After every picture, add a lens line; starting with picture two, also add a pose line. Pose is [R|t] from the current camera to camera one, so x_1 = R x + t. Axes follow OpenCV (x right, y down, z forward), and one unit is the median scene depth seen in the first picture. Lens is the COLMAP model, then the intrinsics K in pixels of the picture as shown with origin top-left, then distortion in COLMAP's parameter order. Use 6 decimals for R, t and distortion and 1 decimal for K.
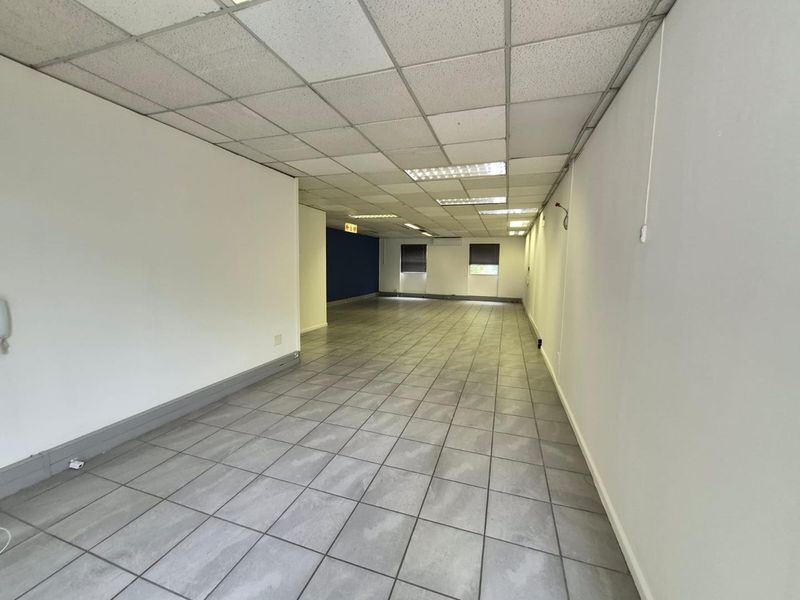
lens RADIAL K [[317.4, 0, 399.6], [0, 317.4, 306.8], [0, 0, 1]] dist [0.003026, -0.000658]
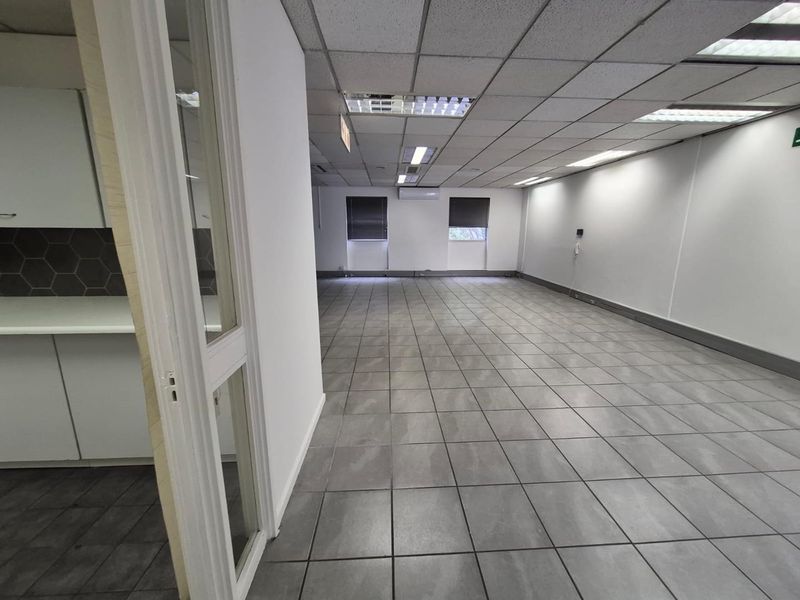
lens RADIAL K [[317.4, 0, 401.6], [0, 317.4, 295.7], [0, 0, 1]] dist [0.003026, -0.000658]
pose [[0.930168, -0.088162, 0.356390, -0.150773], [0.060252, 0.994235, 0.088693, -0.049439], [-0.362155, -0.061026, 0.930118, 0.368141]]
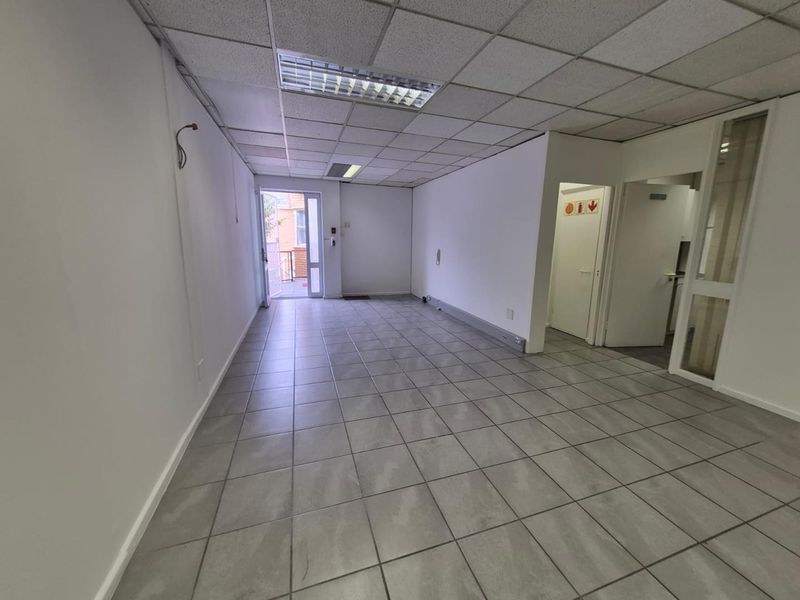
lens RADIAL K [[317.4, 0, 399.8], [0, 317.4, 293.4], [0, 0, 1]] dist [0.003026, -0.000658]
pose [[-0.801067, 0.069144, -0.594568, 0.164768], [-0.113544, 0.957718, 0.264355, -0.061413], [0.587707, 0.279276, -0.759345, 0.509041]]
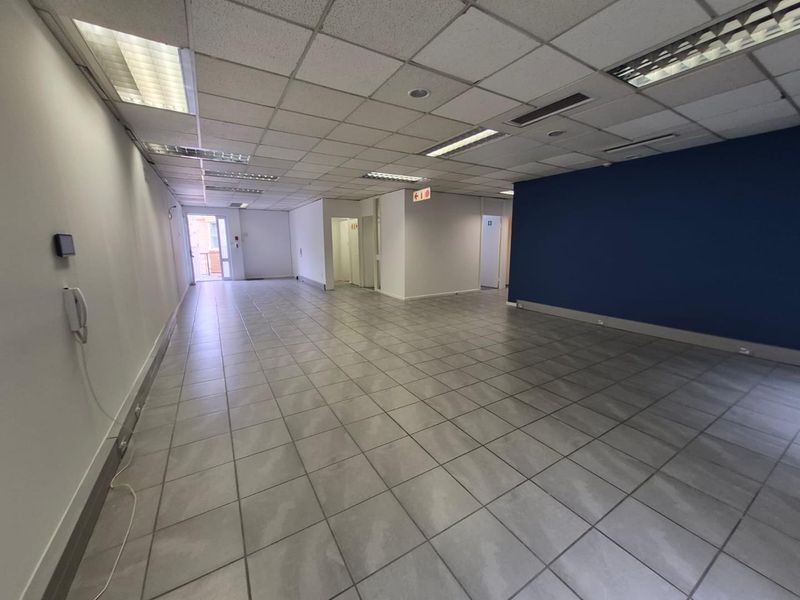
lens RADIAL K [[317.4, 0, 405.6], [0, 317.4, 294.3], [0, 0, 1]] dist [0.003026, -0.000658]
pose [[-0.636042, 0.106423, -0.764280, 0.311780], [-0.113183, 0.966865, 0.228825, -0.110100], [0.763309, 0.232046, -0.602922, 0.908854]]
